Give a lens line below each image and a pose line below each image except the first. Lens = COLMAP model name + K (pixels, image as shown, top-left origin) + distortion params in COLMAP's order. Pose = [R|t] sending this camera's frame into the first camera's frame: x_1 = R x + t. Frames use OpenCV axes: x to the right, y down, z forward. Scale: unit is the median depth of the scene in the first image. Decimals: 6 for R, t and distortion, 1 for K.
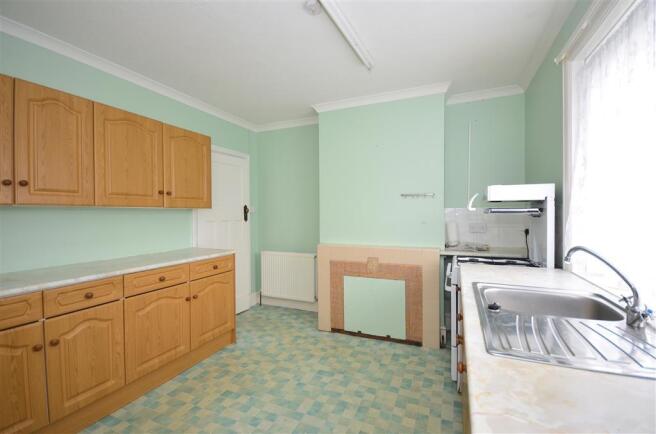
lens RADIAL K [[281.8, 0, 328.0], [0, 281.8, 217.0], [0, 0, 1]] dist [0.000349, 0.000080]
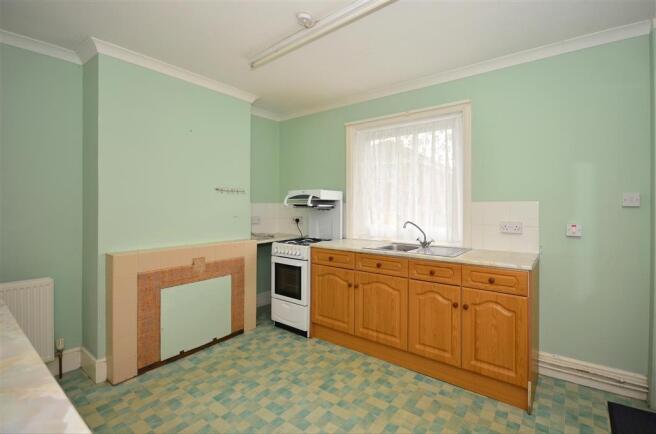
lens RADIAL K [[300.8, 0, 344.5], [0, 300.8, 207.7], [0, 0, 1]] dist [-0.001876, -0.000240]
pose [[0.225252, 0.004343, 0.974291, -0.684013], [0.013628, 0.999878, -0.007608, 0.000388], [-0.974205, 0.014992, 0.225165, 0.360535]]
